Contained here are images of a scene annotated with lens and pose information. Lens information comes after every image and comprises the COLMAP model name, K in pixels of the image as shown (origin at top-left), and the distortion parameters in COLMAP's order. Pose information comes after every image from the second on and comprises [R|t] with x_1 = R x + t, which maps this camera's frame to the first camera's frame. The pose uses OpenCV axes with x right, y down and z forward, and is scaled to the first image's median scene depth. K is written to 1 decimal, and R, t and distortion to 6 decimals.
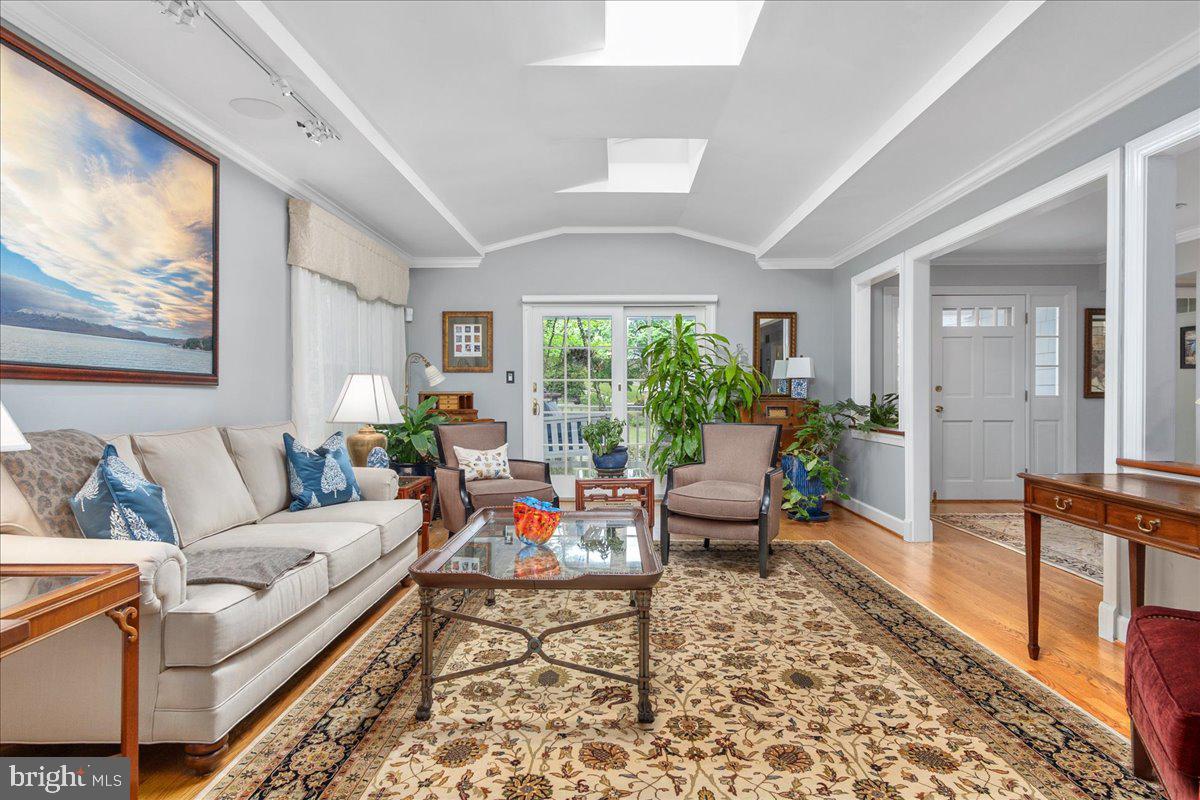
lens RADIAL K [[646.8, 0, 609.2], [0, 646.8, 407.2], [0, 0, 1]] dist [0.005279, 0.001270]
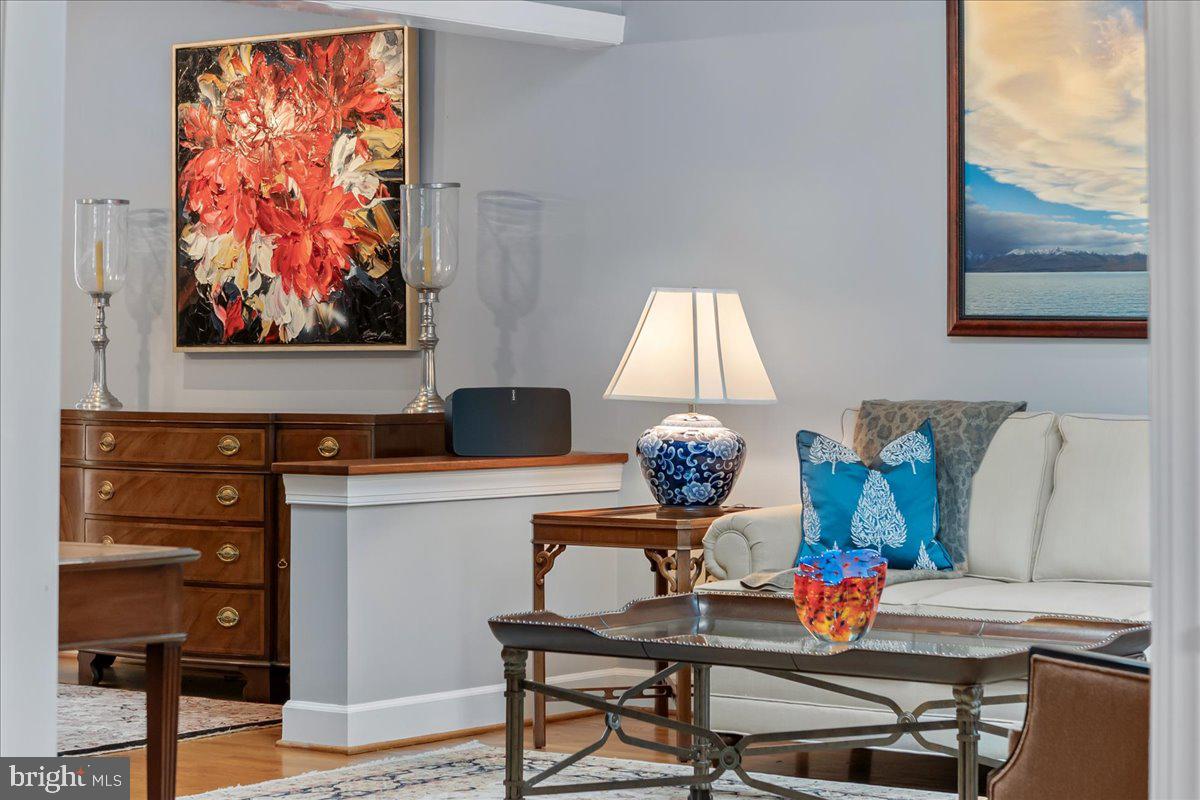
lens RADIAL K [[2914.5, 0, 599.9], [0, 2914.5, 394.8], [0, 0, 1]] dist [-0.297565, 0.000000]
pose [[-0.594550, 0.007344, -0.804025, 1.696050], [-0.020610, 0.999491, 0.024369, -0.035854], [0.803794, 0.031059, -0.594096, 2.017547]]
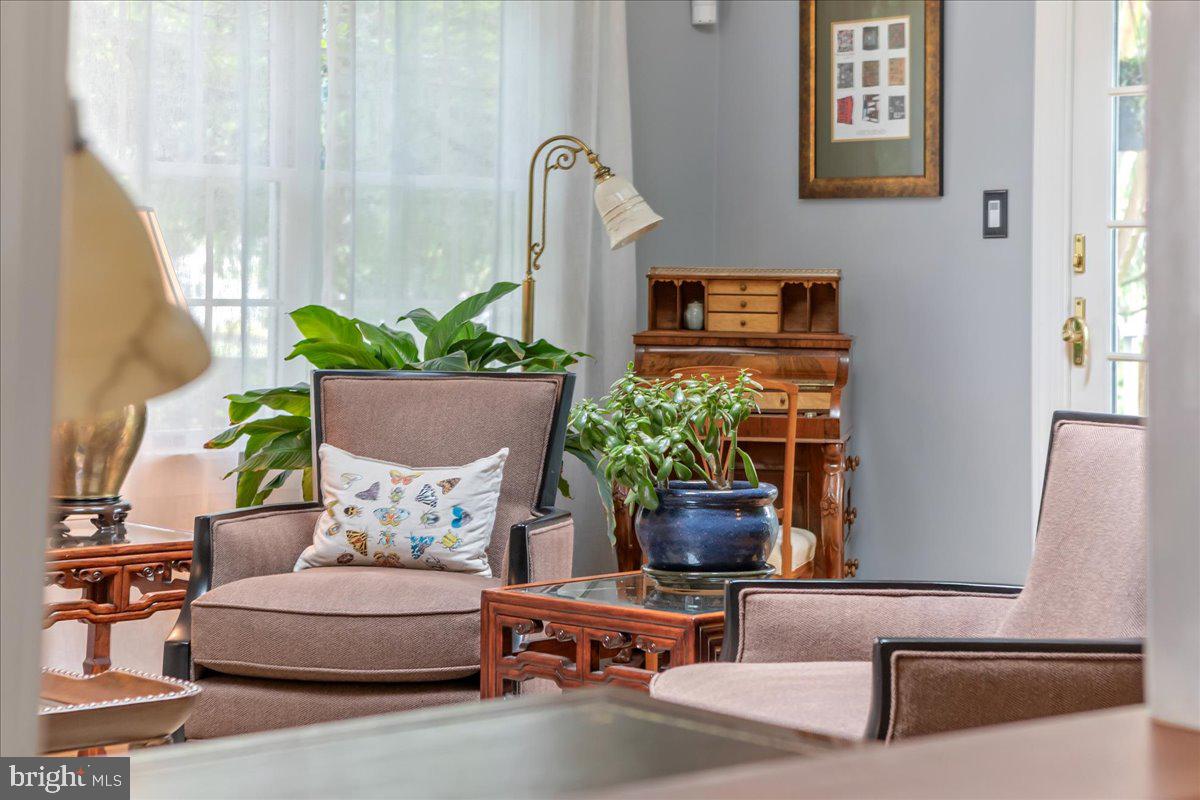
lens RADIAL K [[2414.7, 0, 600.0], [0, 2414.7, 399.0], [0, 0, 1]] dist [0.004466, 0.000000]
pose [[0.662420, 0.042336, -0.747936, 0.989727], [-0.027067, 0.999103, 0.032580, 0.000097], [0.748644, -0.001338, 0.662971, 0.527986]]
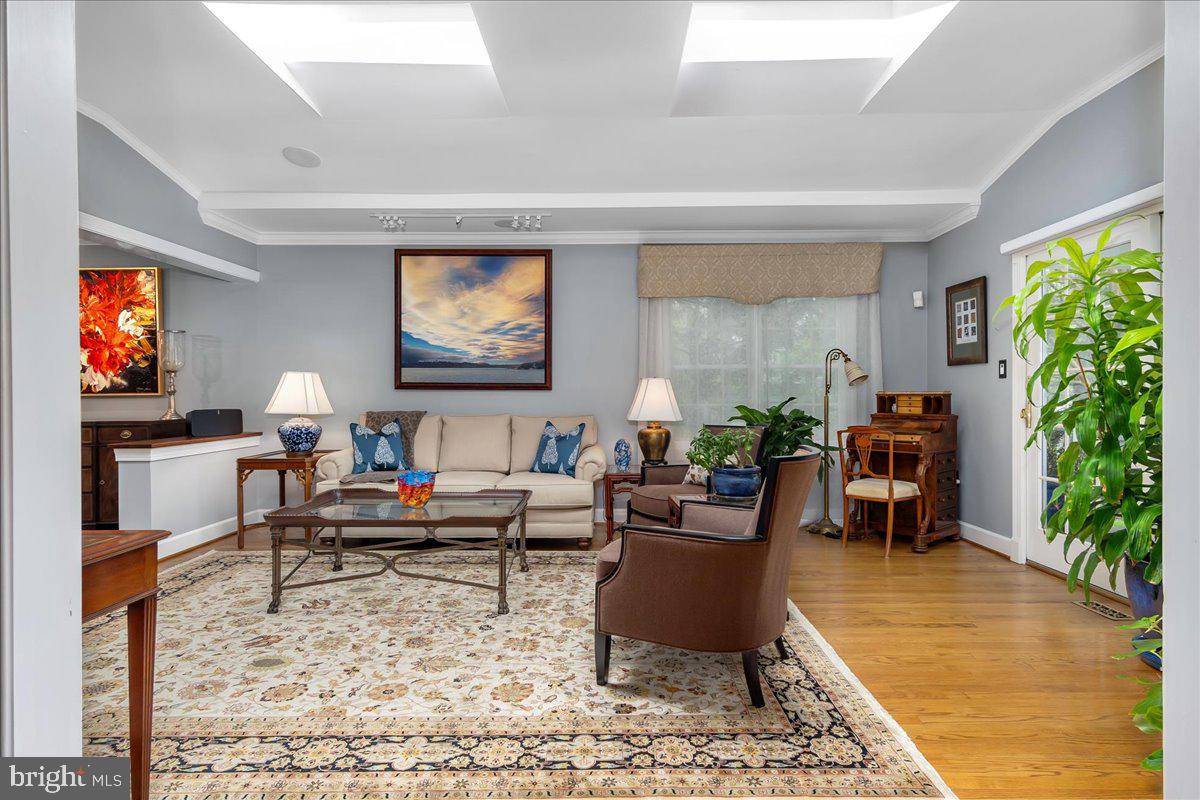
lens RADIAL K [[646.8, 0, 610.6], [0, 646.8, 401.6], [0, 0, 1]] dist [0.005279, 0.001270]
pose [[-0.009668, 0.013585, -0.999861, 1.115555], [-0.017386, 0.999754, 0.013752, -0.032003], [0.999802, 0.017517, -0.009429, 1.285051]]
